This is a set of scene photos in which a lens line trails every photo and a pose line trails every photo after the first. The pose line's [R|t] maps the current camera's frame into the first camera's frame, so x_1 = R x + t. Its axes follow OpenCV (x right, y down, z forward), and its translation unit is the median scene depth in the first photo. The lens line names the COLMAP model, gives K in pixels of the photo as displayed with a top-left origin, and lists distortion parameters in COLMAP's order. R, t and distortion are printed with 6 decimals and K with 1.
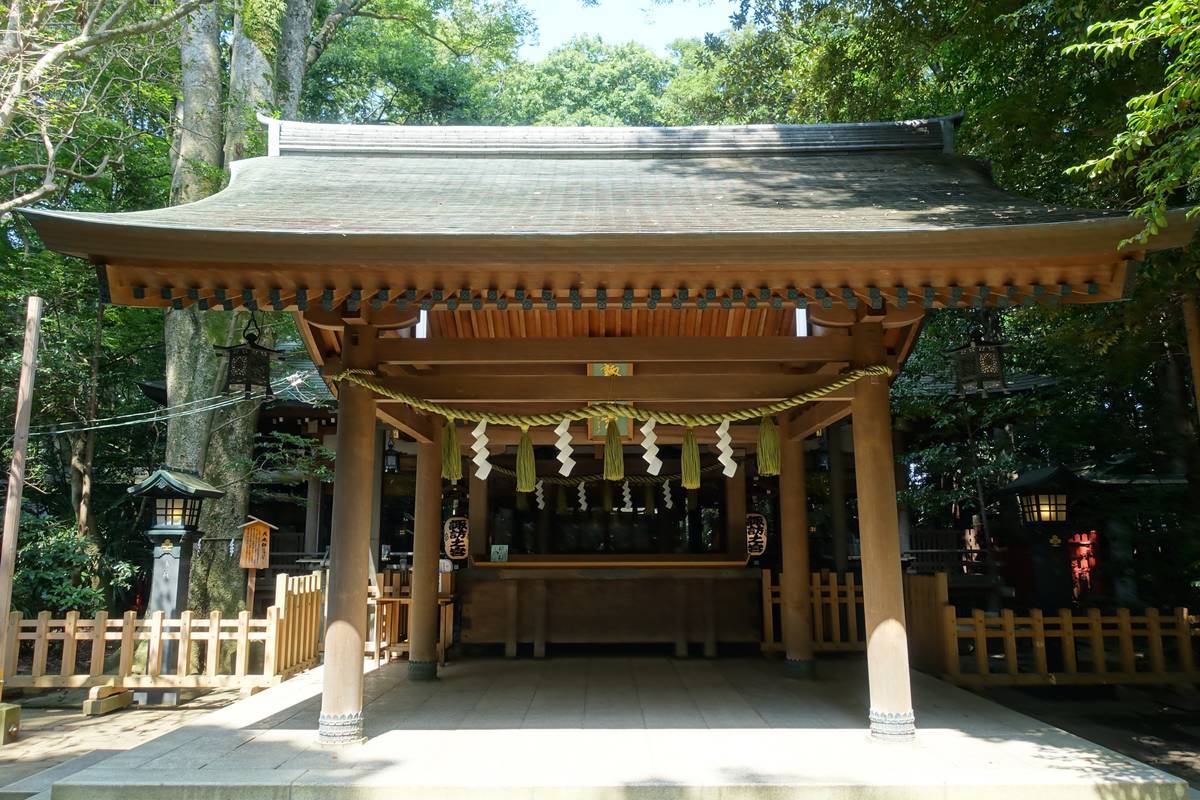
lens RADIAL K [[812.8, 0, 600.0], [0, 812.8, 400.0], [0, 0, 1]] dist [-0.012277, 0.000242]
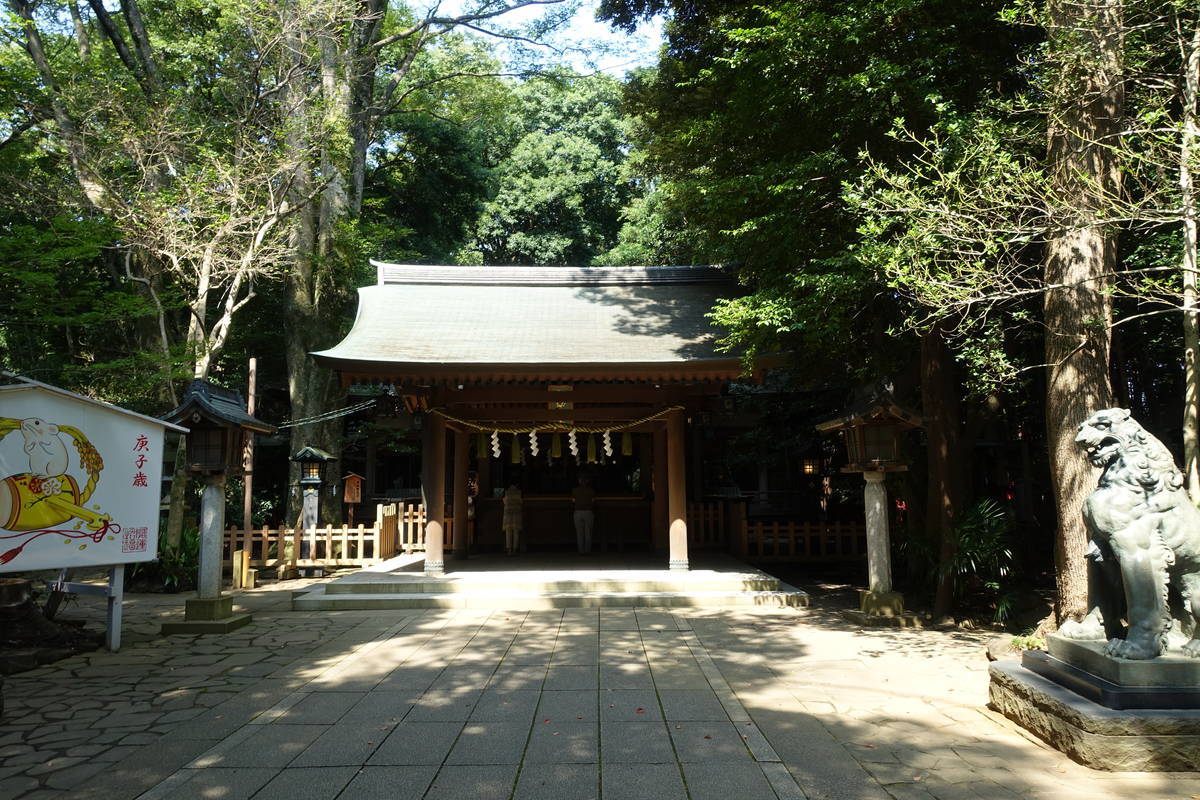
lens RADIAL K [[812.8, 0, 600.0], [0, 812.8, 400.0], [0, 0, 1]] dist [-0.012277, 0.000242]
pose [[0.999813, -0.001781, 0.019263, 0.066537], [0.000519, 0.997864, 0.065320, -0.140067], [-0.019338, -0.065298, 0.997678, -0.825427]]
